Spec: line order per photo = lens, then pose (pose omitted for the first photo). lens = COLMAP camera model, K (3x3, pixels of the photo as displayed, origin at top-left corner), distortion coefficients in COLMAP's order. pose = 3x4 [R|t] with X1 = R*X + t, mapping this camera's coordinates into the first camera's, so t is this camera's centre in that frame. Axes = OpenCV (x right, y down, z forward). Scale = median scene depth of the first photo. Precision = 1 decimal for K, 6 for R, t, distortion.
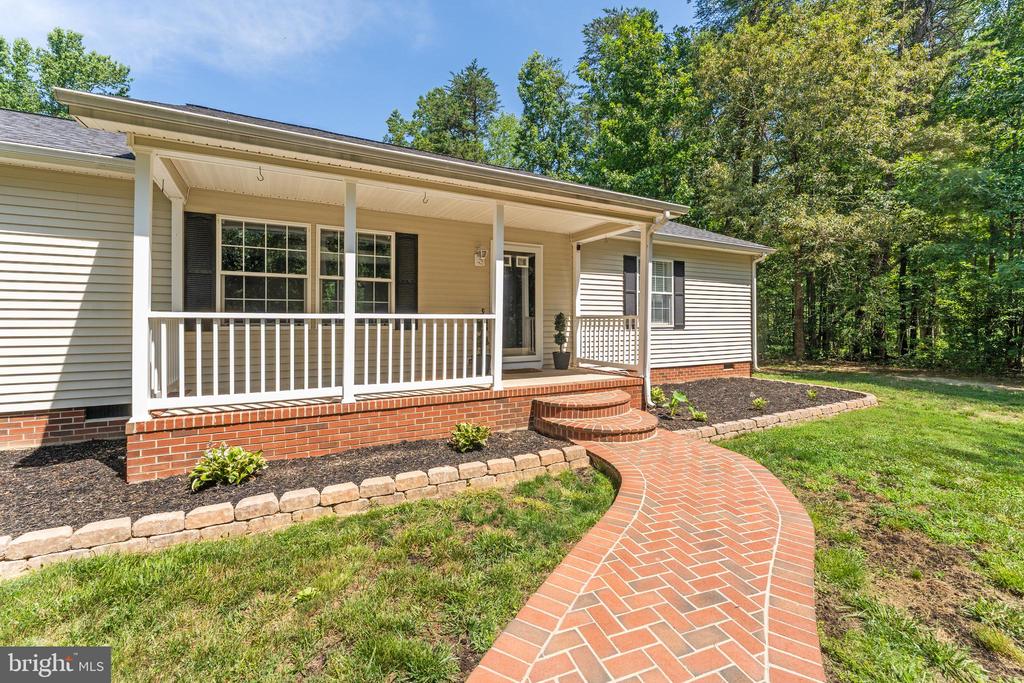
lens RADIAL K [[419.5, 0, 502.1], [0, 419.5, 313.4], [0, 0, 1]] dist [-0.000530, 0.001006]
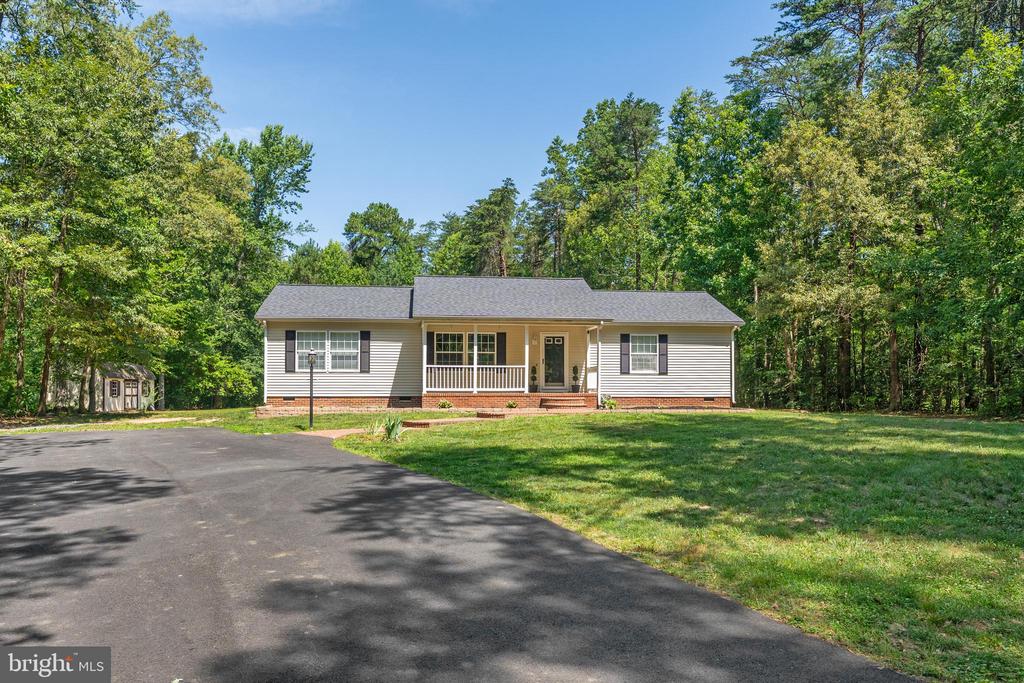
lens RADIAL K [[800.6, 0, 506.0], [0, 800.6, 367.2], [0, 0, 1]] dist [0.016667, -0.017303]
pose [[0.926688, -0.009833, -0.375702, 1.290037], [0.004948, 0.999890, -0.013965, 0.059958], [0.375798, 0.011083, 0.926635, -2.745233]]
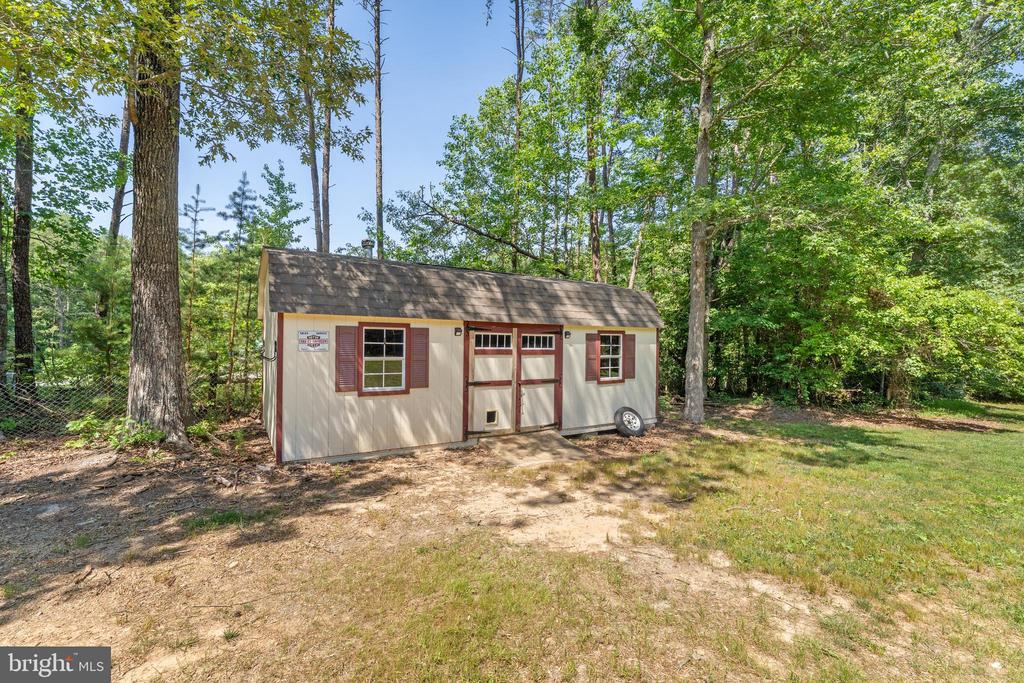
lens RADIAL K [[446.1, 0, 514.4], [0, 446.1, 337.7], [0, 0, 1]] dist [-0.002125, -0.001583]
pose [[0.132696, -0.006546, -0.991135, -2.665277], [0.002325, 0.999977, -0.006293, 0.085424], [0.991154, -0.001469, 0.132708, 1.652405]]
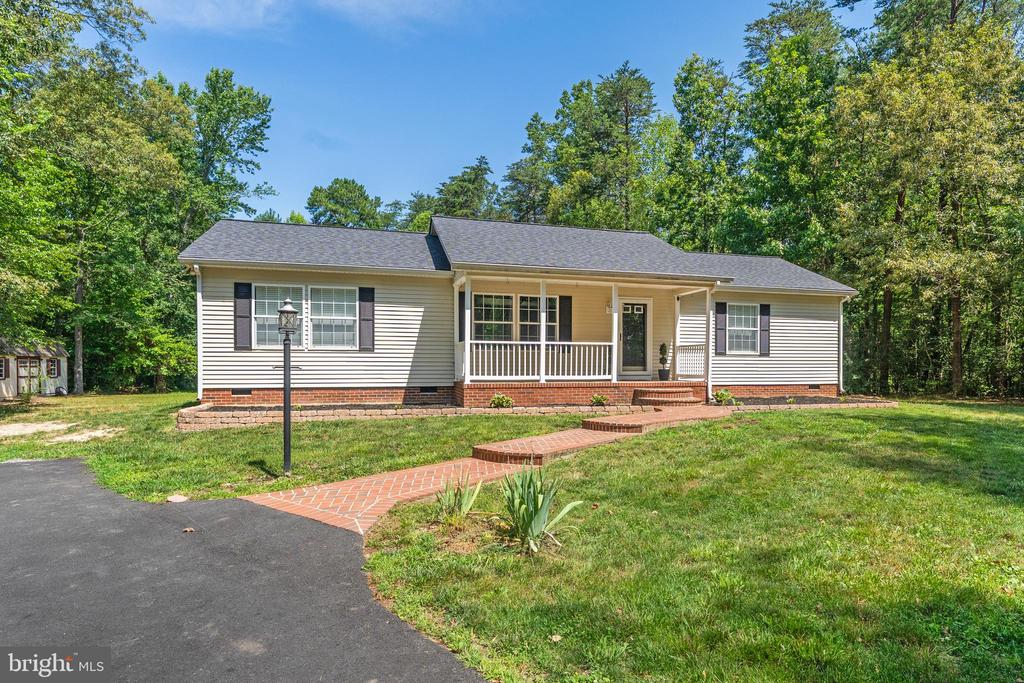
lens RADIAL K [[622.1, 0, 571.1], [0, 622.1, 375.3], [0, 0, 1]] dist [0.006958, -0.008285]
pose [[0.984835, 0.006087, -0.173389, 0.200460], [-0.000213, 0.999426, 0.033873, 0.038432], [0.173496, -0.033323, 0.984271, -1.270601]]
